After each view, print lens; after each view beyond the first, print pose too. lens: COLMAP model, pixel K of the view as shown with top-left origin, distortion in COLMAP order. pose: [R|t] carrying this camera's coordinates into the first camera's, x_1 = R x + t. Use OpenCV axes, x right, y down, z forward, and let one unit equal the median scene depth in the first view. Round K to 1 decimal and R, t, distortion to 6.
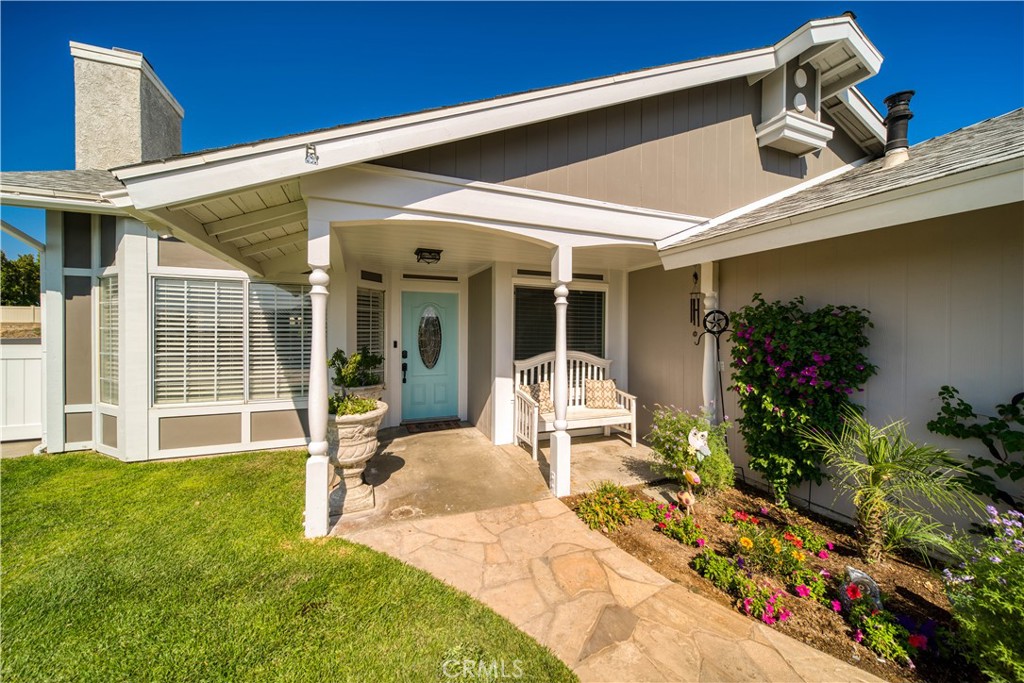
lens RADIAL K [[332.3, 0, 504.3], [0, 332.3, 331.4], [0, 0, 1]] dist [-0.000655, -0.000148]
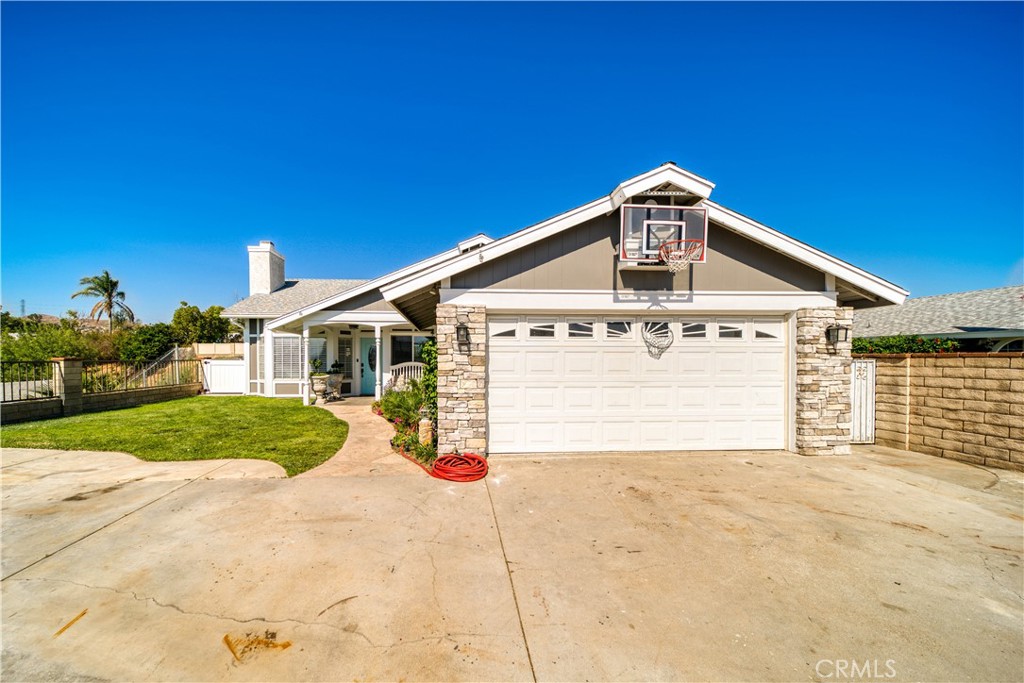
lens RADIAL K [[371.3, 0, 507.8], [0, 371.3, 360.6], [0, 0, 1]] dist [0.000223, -0.000022]
pose [[0.965864, -0.005708, -0.258988, 1.787522], [0.006171, 0.999980, 0.000973, 0.056734], [0.258977, -0.002538, 0.965880, -1.632022]]
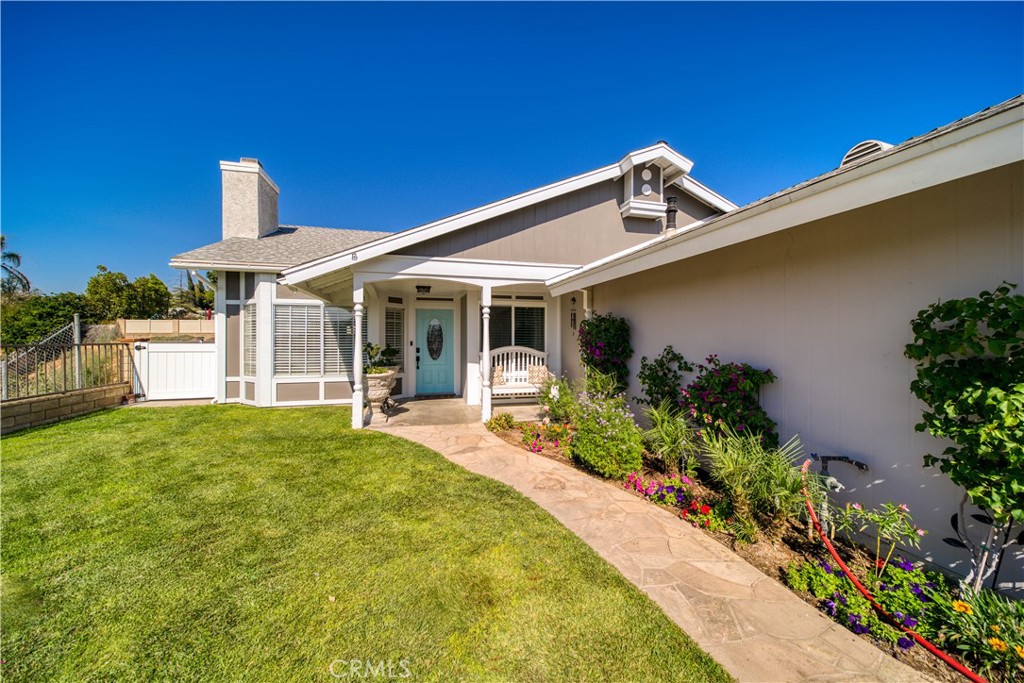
lens RADIAL K [[340.5, 0, 526.1], [0, 340.5, 334.6], [0, 0, 1]] dist [-0.000781, -0.000117]
pose [[0.995882, -0.007748, -0.090323, 0.443169], [0.006586, 0.999892, -0.013159, 0.028390], [0.090415, 0.012510, 0.995826, -0.672721]]
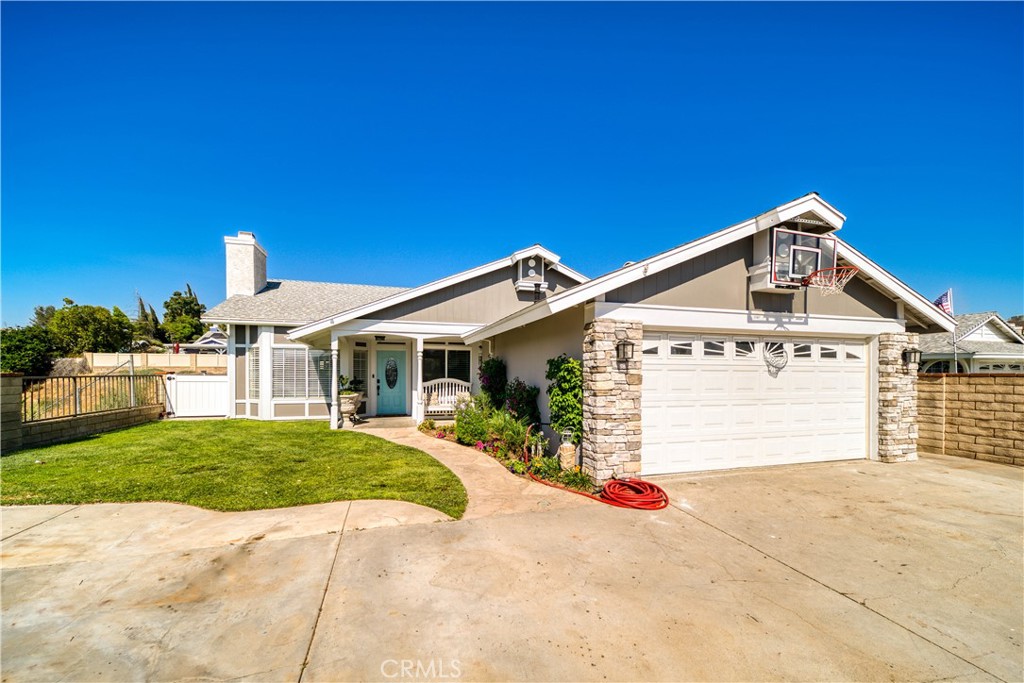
lens RADIAL K [[374.4, 0, 532.4], [0, 374.4, 373.0], [0, 0, 1]] dist [-0.000174, -0.000237]
pose [[0.998873, -0.002956, -0.047370, 1.001524], [0.002801, 0.999991, -0.003339, 0.037972], [0.047379, 0.003203, 0.998872, -1.662741]]
